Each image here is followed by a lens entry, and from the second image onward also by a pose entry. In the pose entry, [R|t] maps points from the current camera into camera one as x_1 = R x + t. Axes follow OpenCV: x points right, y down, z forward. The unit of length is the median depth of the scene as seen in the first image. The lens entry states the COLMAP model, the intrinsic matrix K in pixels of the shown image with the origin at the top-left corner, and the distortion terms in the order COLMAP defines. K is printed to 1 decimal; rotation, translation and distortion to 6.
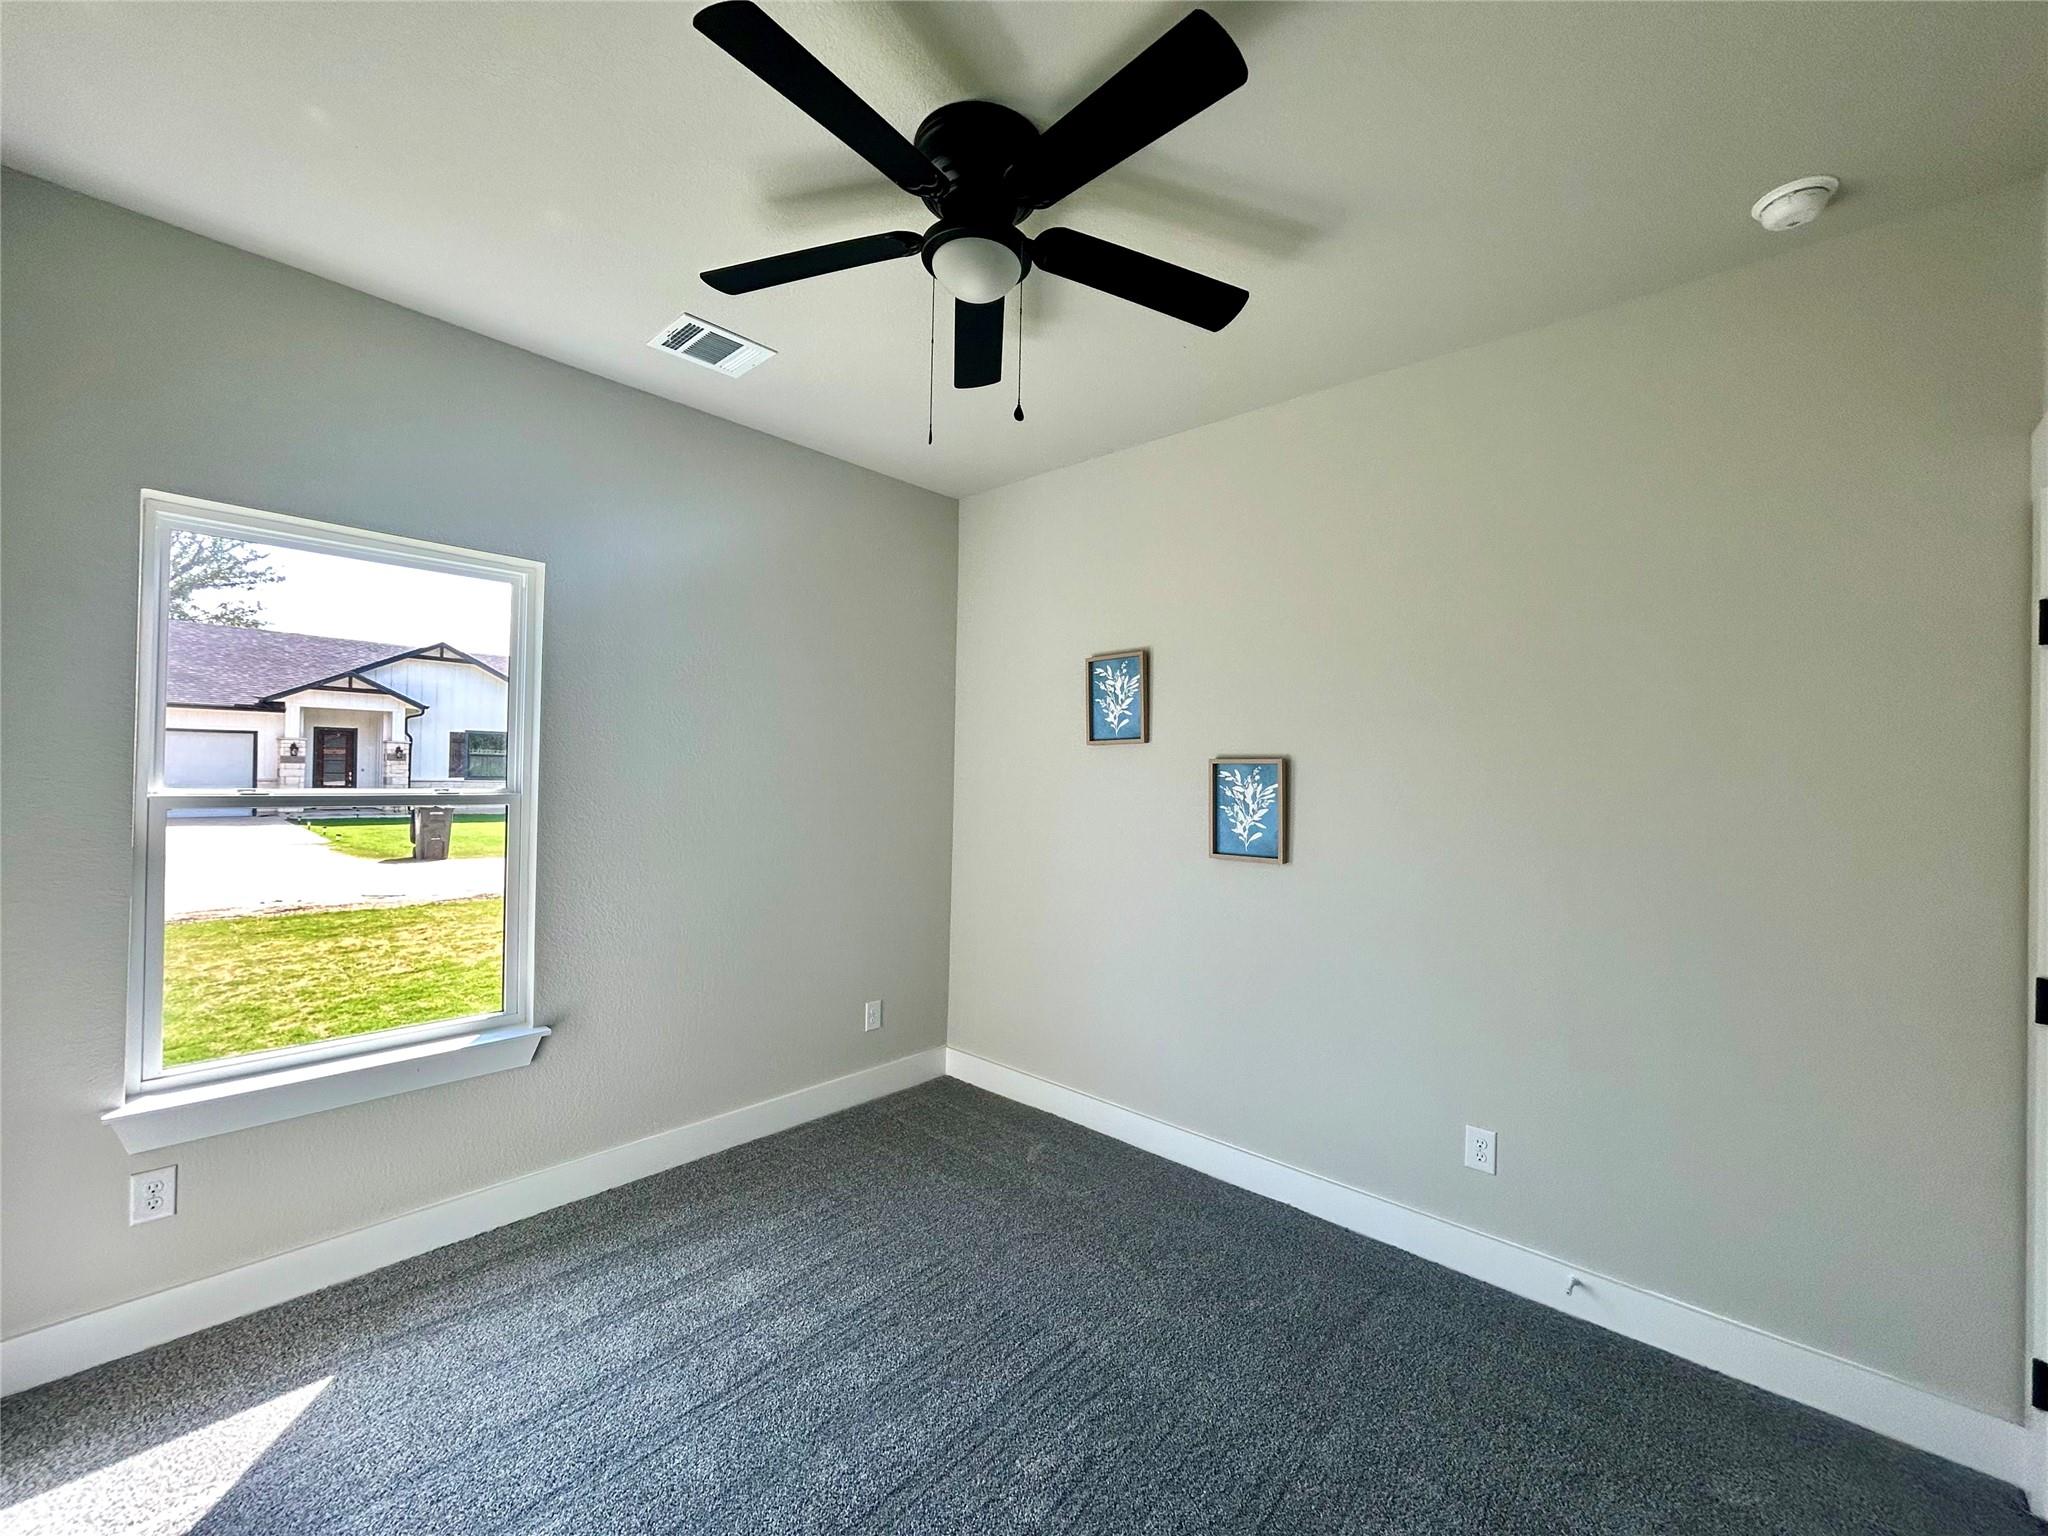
lens RADIAL K [[822.6, 0, 997.3], [0, 822.6, 765.6], [0, 0, 1]] dist [-0.007291, -0.000084]
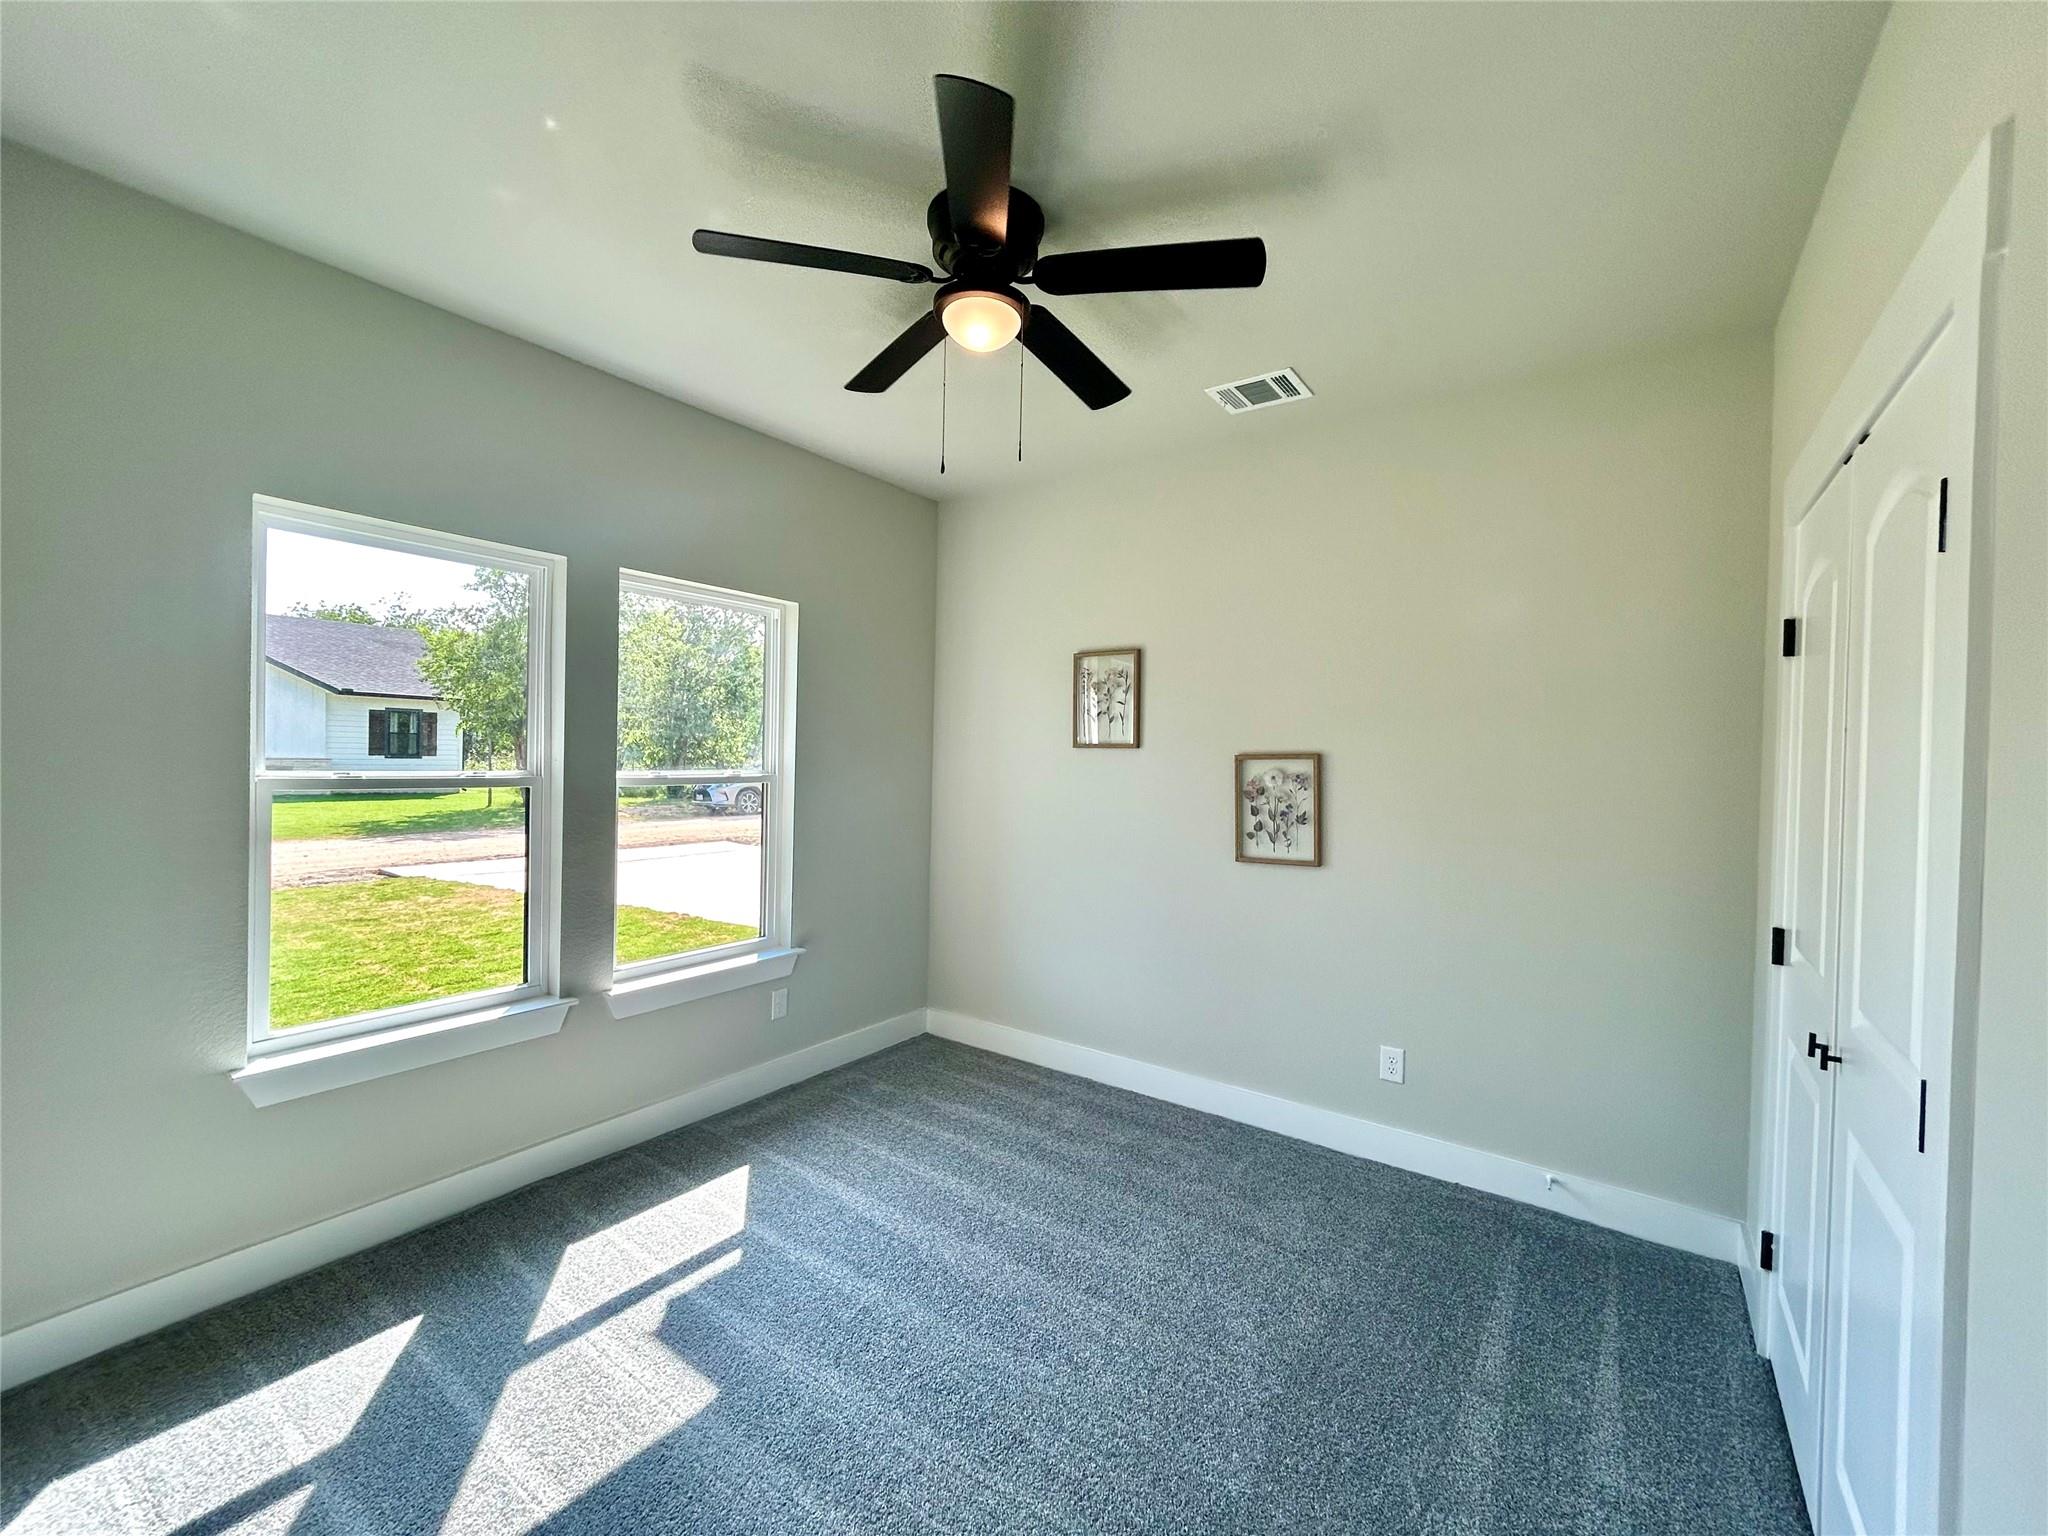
lens RADIAL K [[829.9, 0, 1024.0], [0, 829.9, 768.0], [0, 0, 1]] dist [0.001226, -0.000280]
pose [[0.990792, -0.008626, 0.135117, -0.155689], [0.004906, 0.999600, 0.027839, -0.003683], [-0.135303, -0.026920, 0.990438, -0.179073]]
